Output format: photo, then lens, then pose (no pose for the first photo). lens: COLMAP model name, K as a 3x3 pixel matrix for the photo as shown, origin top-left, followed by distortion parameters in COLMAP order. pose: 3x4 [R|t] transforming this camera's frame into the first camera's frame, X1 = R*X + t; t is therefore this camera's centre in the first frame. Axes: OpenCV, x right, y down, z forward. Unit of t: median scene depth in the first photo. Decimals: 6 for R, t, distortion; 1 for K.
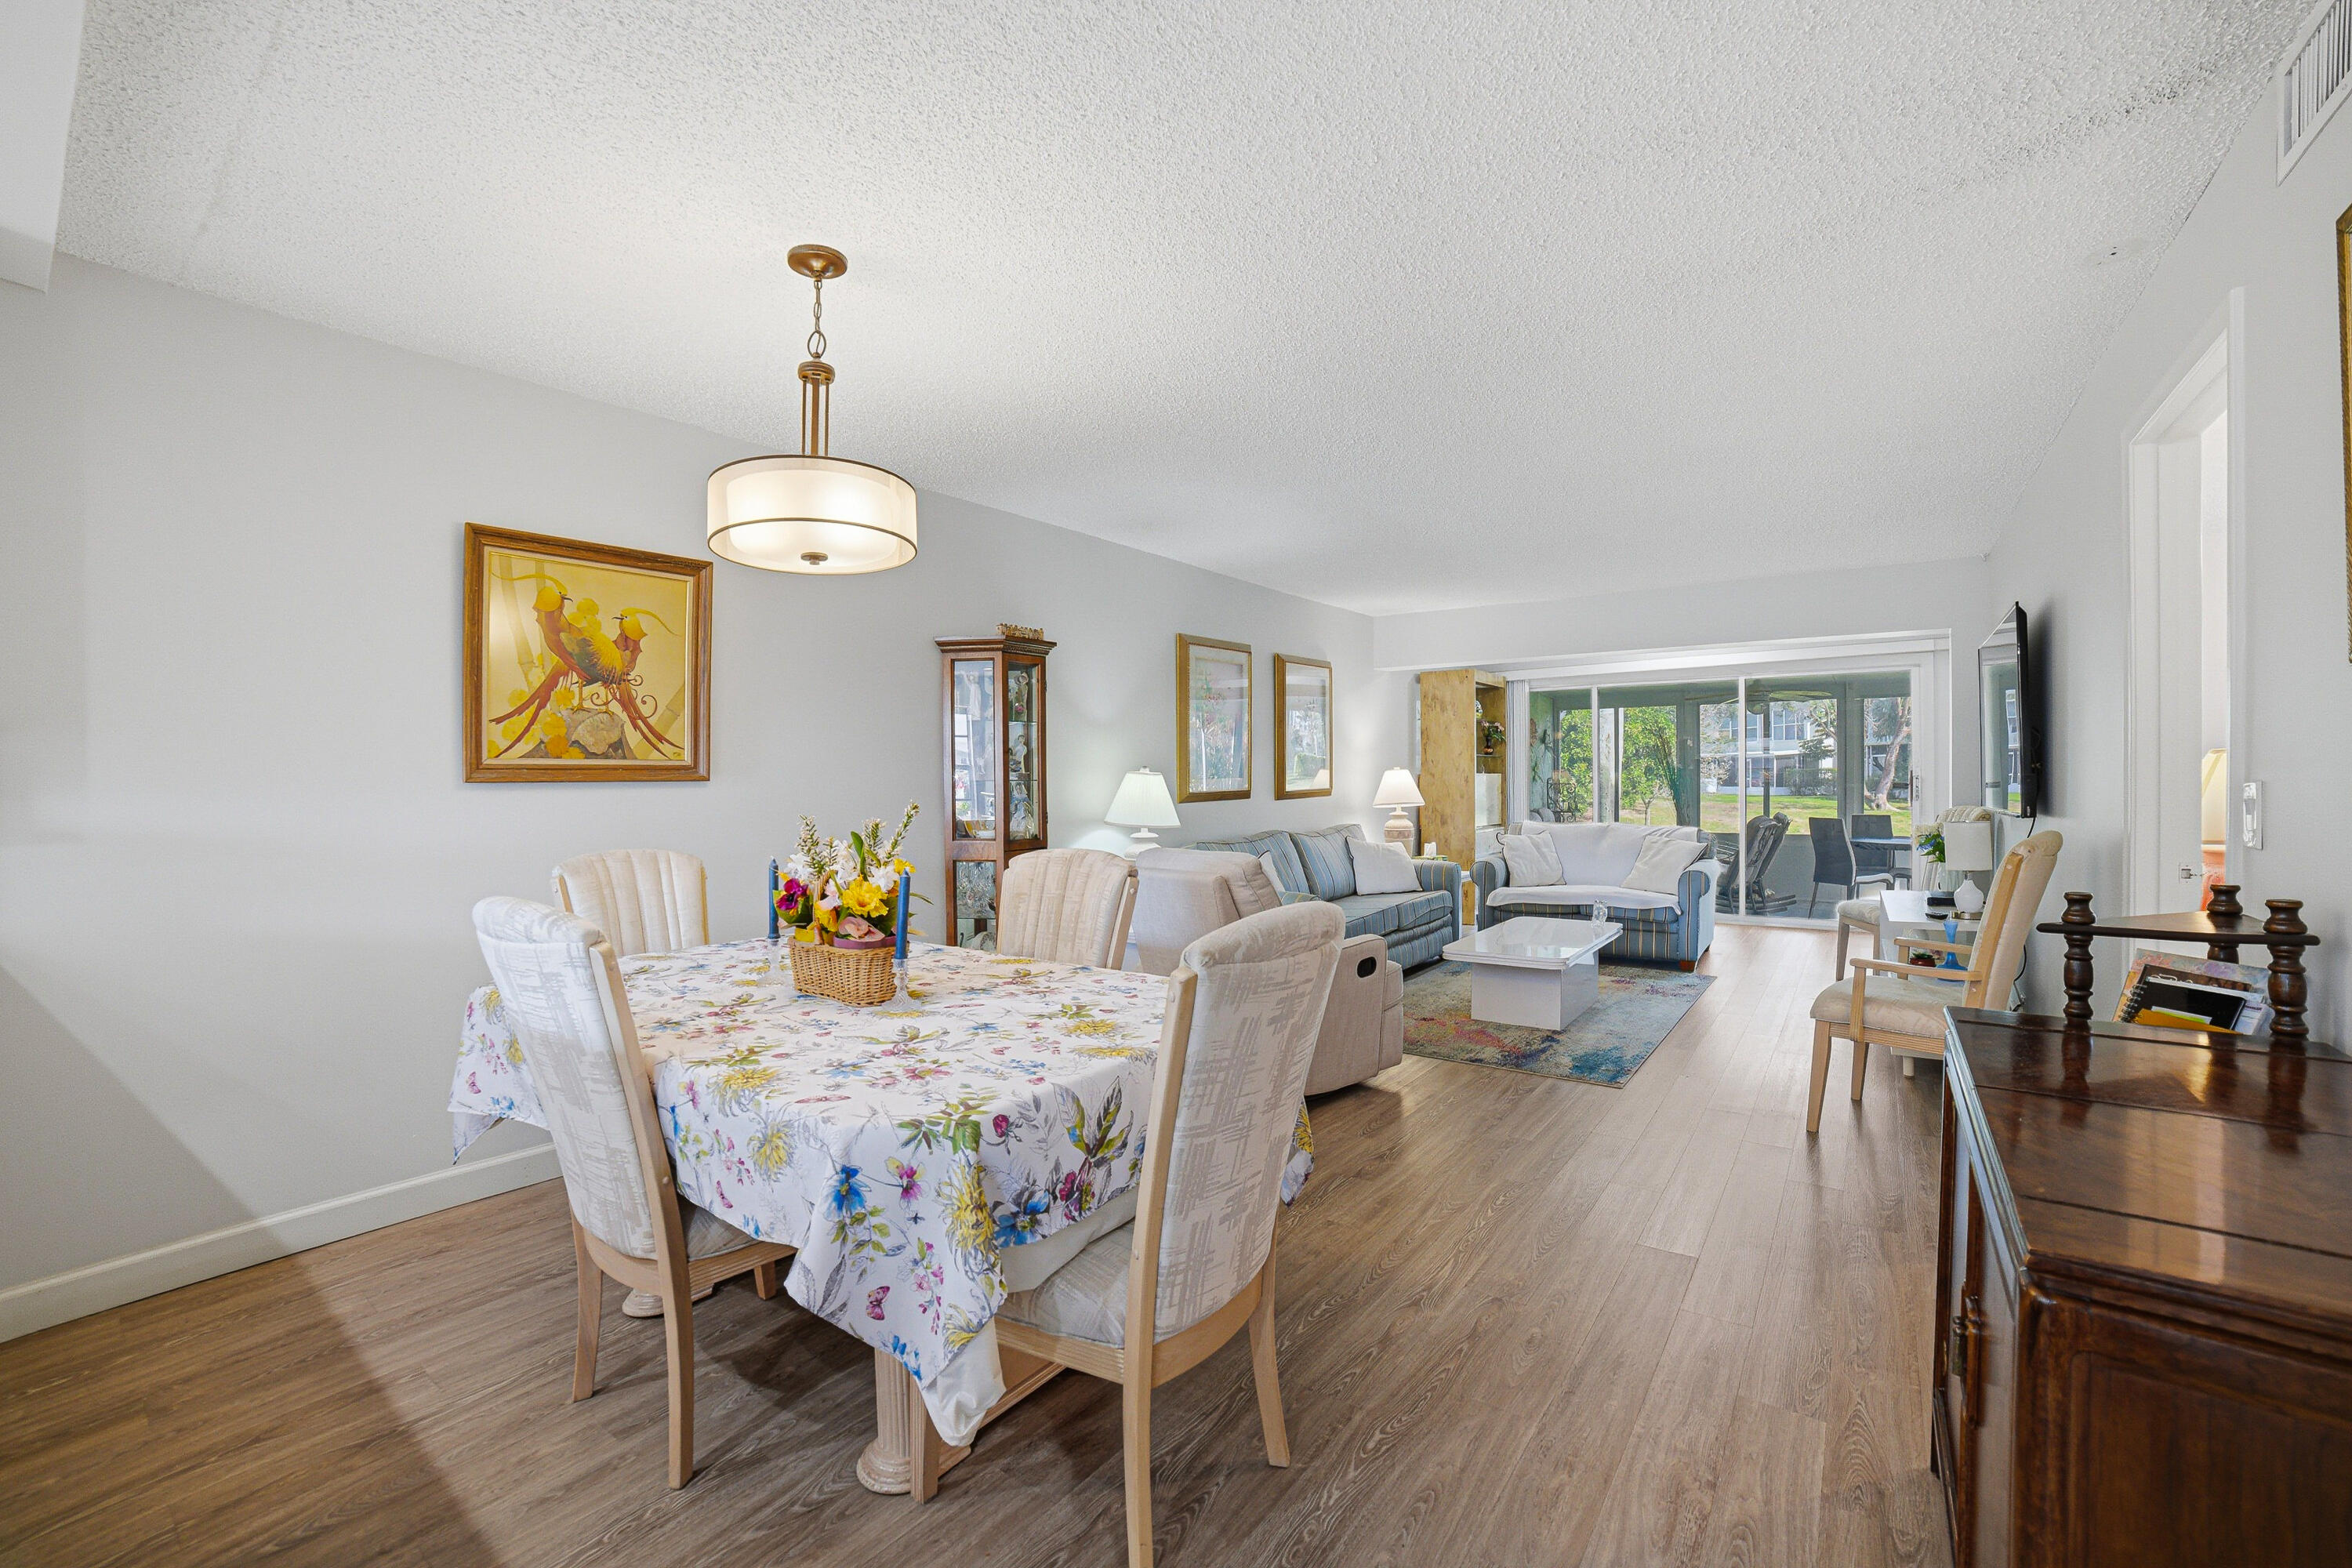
lens RADIAL K [[986.8, 0, 1180.8], [0, 986.8, 787.5], [0, 0, 1]] dist [-0.102728, 0.035190]
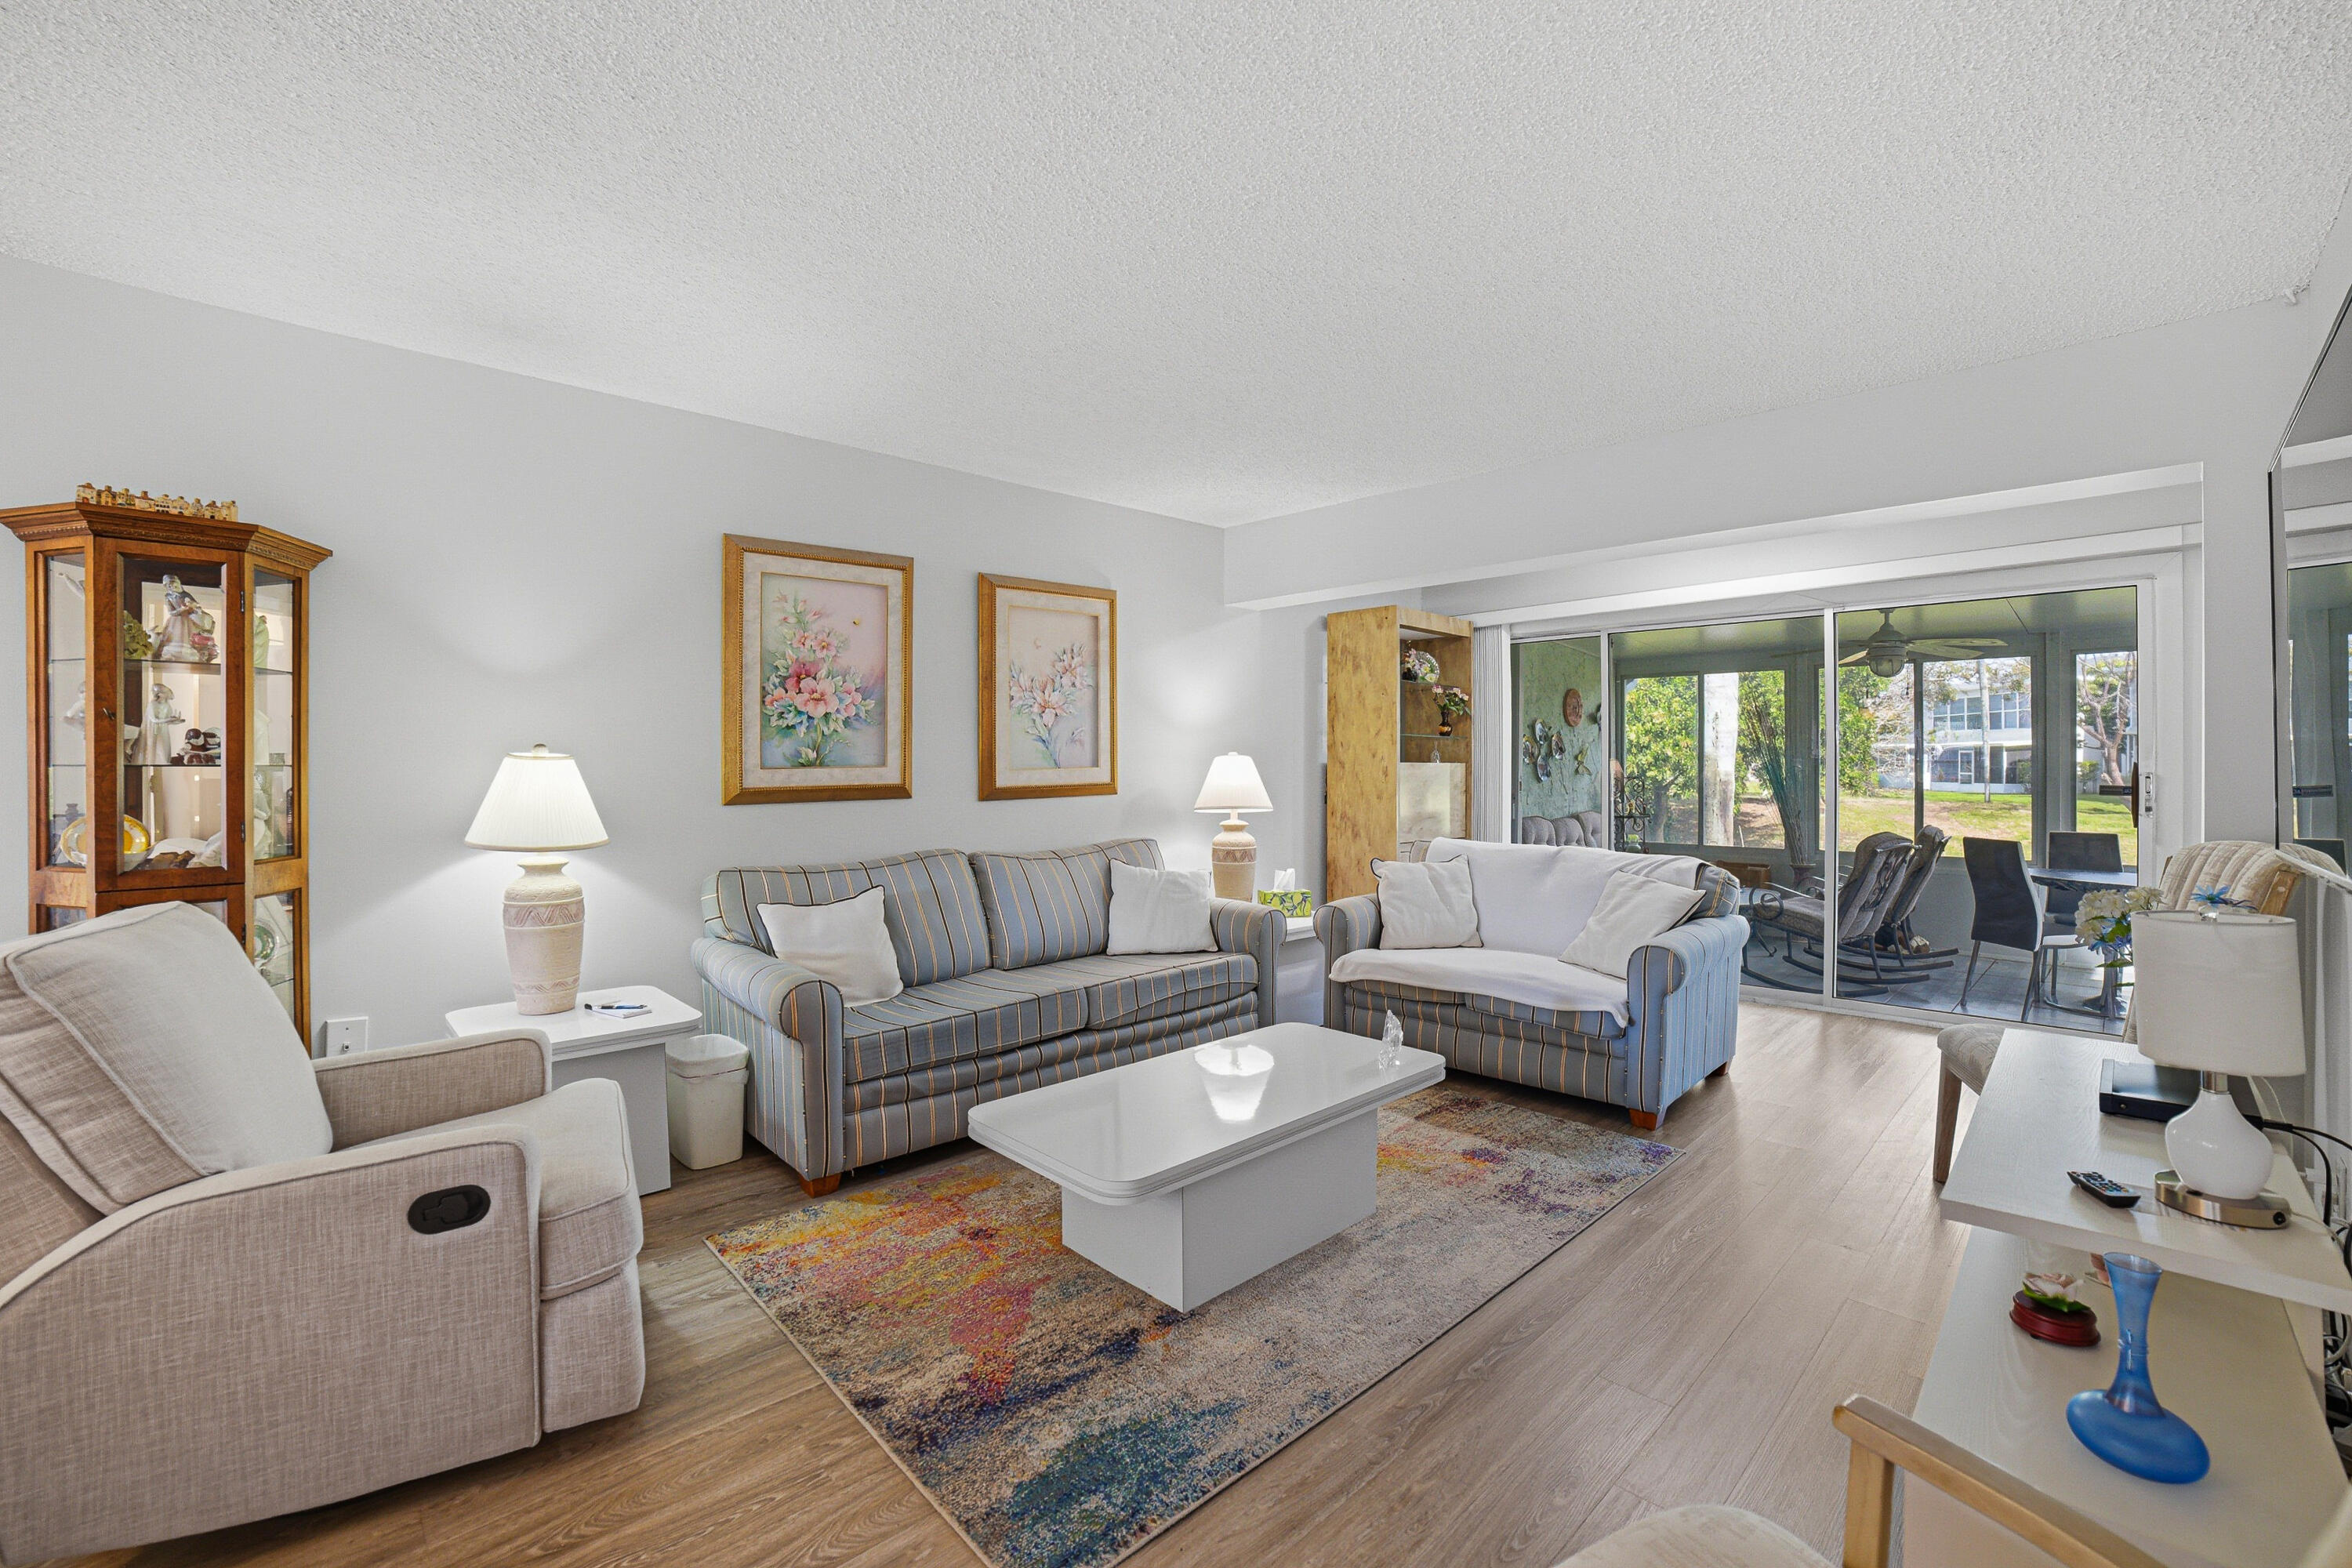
lens RADIAL K [[999.8, 0, 1178.4], [0, 999.8, 765.5], [0, 0, 1]] dist [-0.096648, 0.028064]
pose [[0.984853, 0.009992, -0.173101, 0.317032], [-0.011310, 0.999914, -0.006629, -0.006949], [0.173020, 0.008486, 0.984882, 0.361163]]
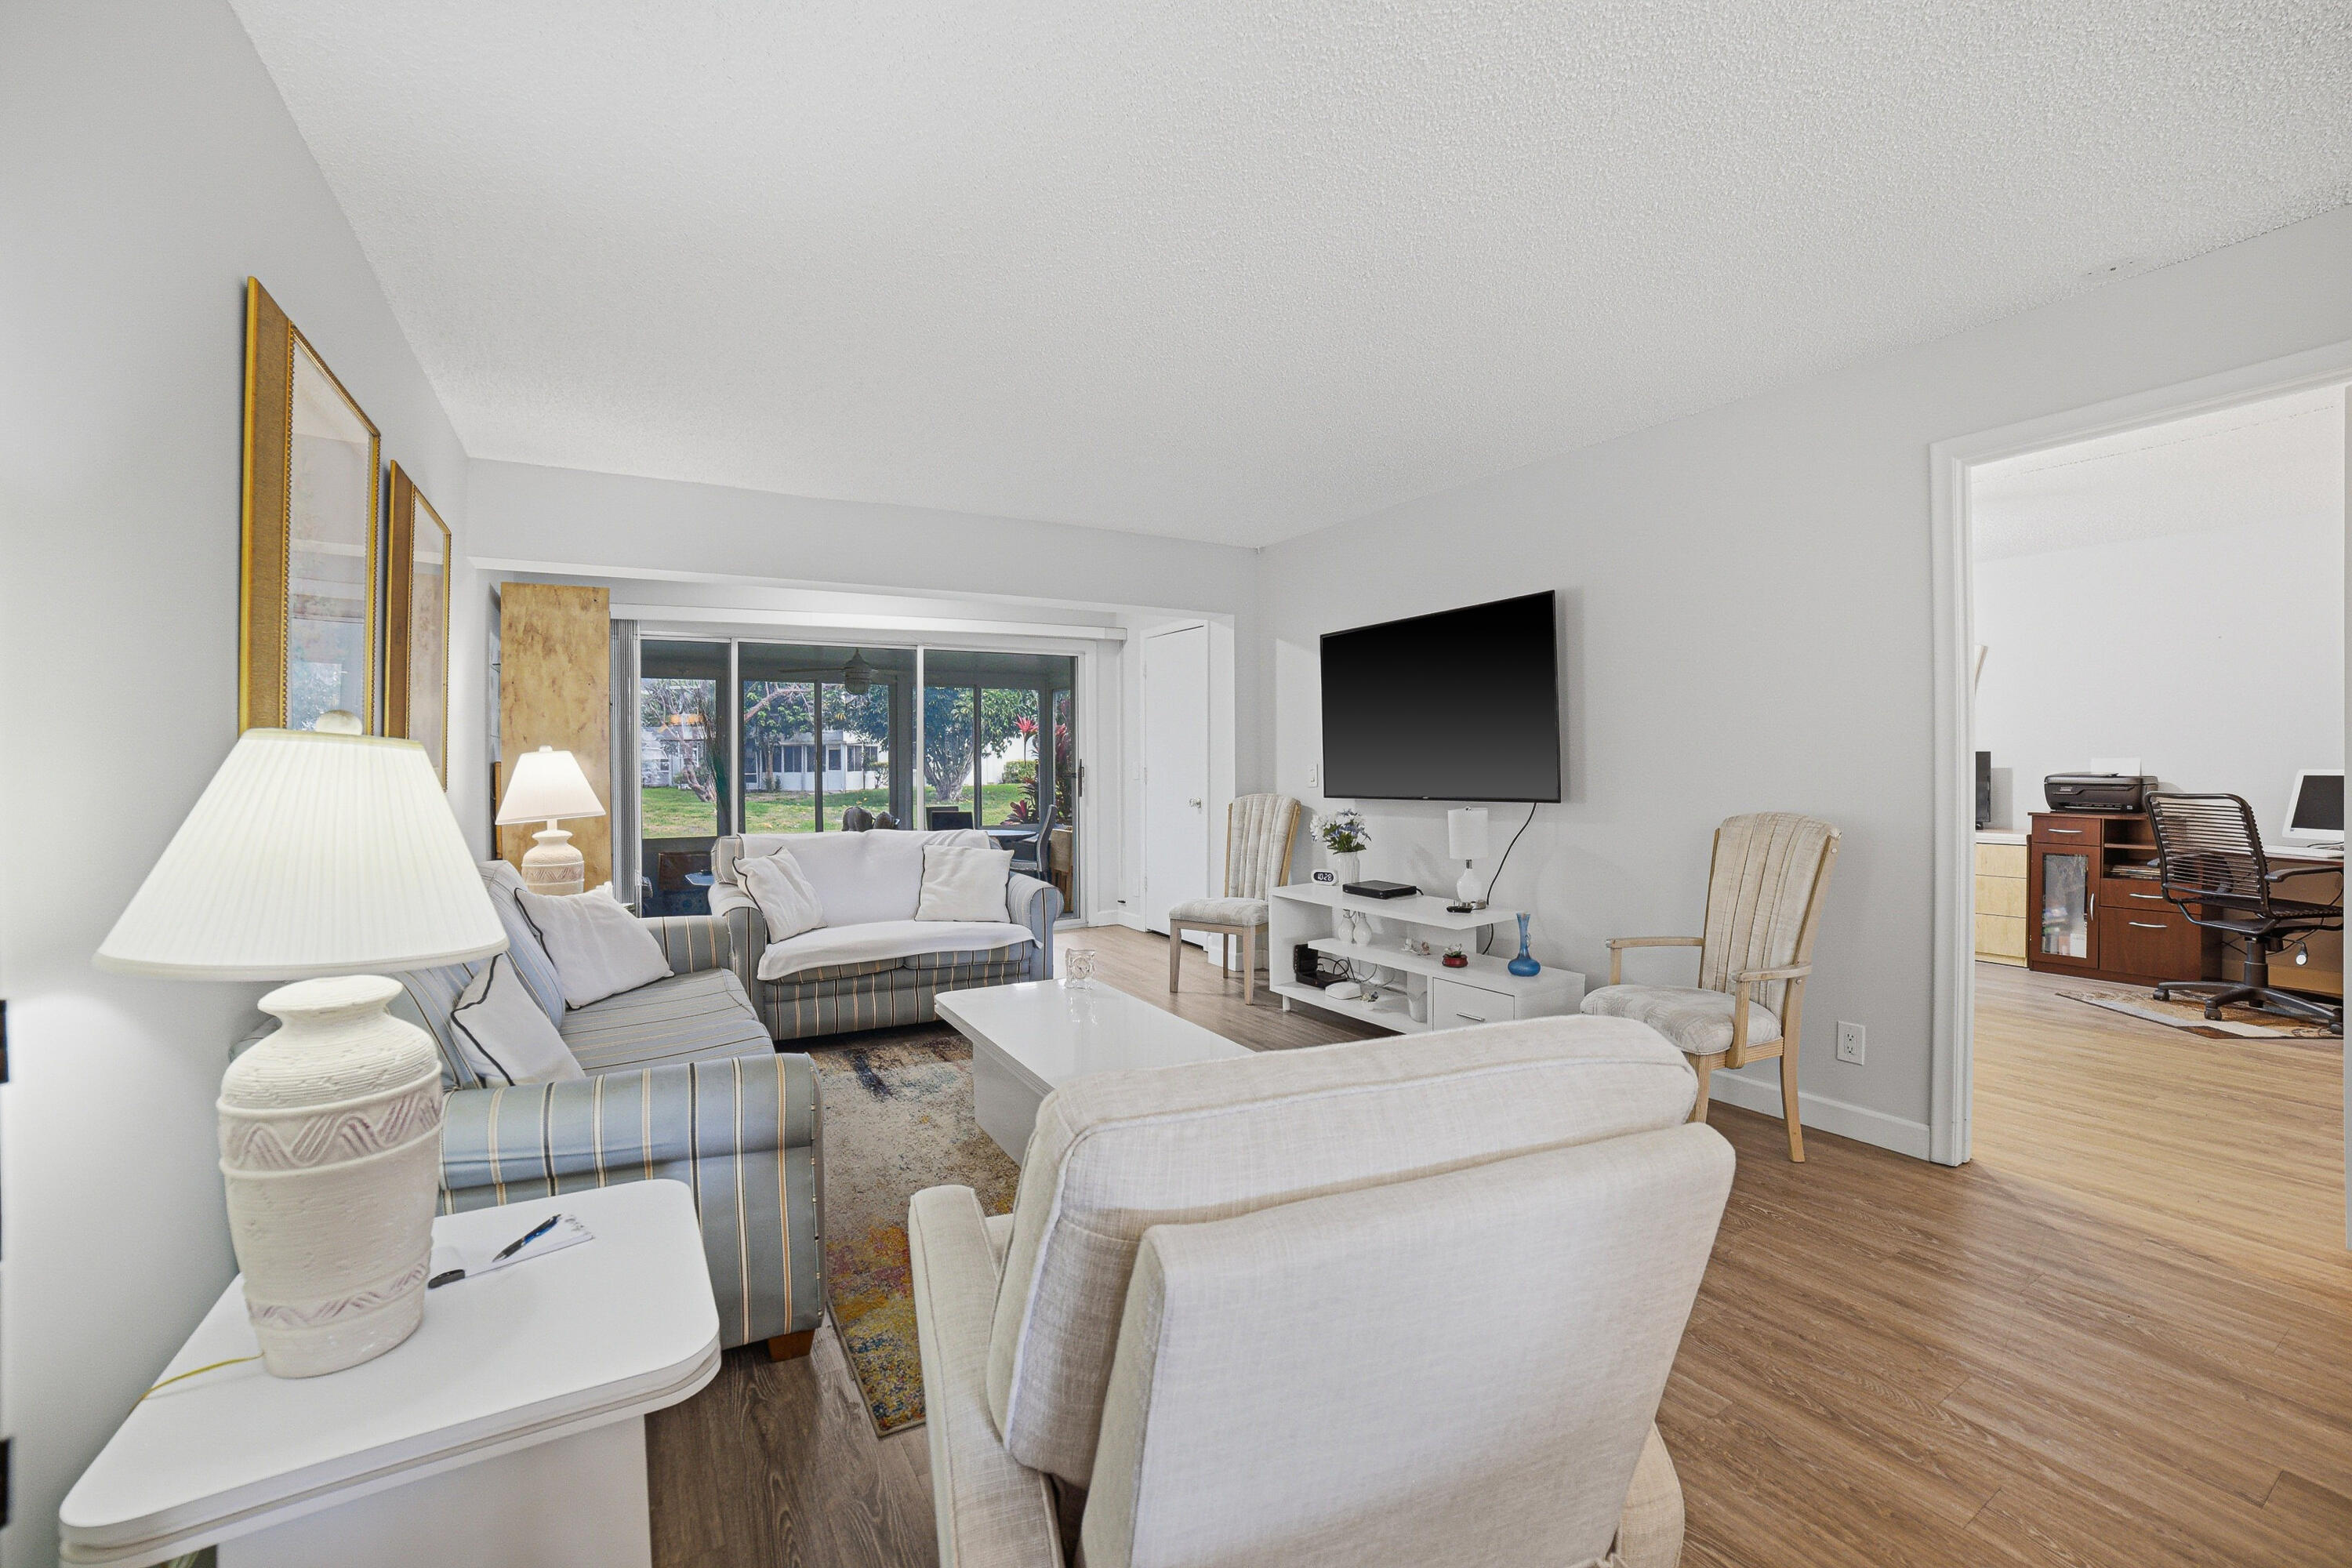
lens RADIAL K [[999.8, 0, 1178.4], [0, 999.8, 765.5], [0, 0, 1]] dist [-0.096648, 0.028064]
pose [[0.394206, 0.004354, 0.919012, -0.130826], [0.012072, 0.999878, -0.009915, -0.001034], [-0.918943, 0.015003, 0.394105, 0.511707]]
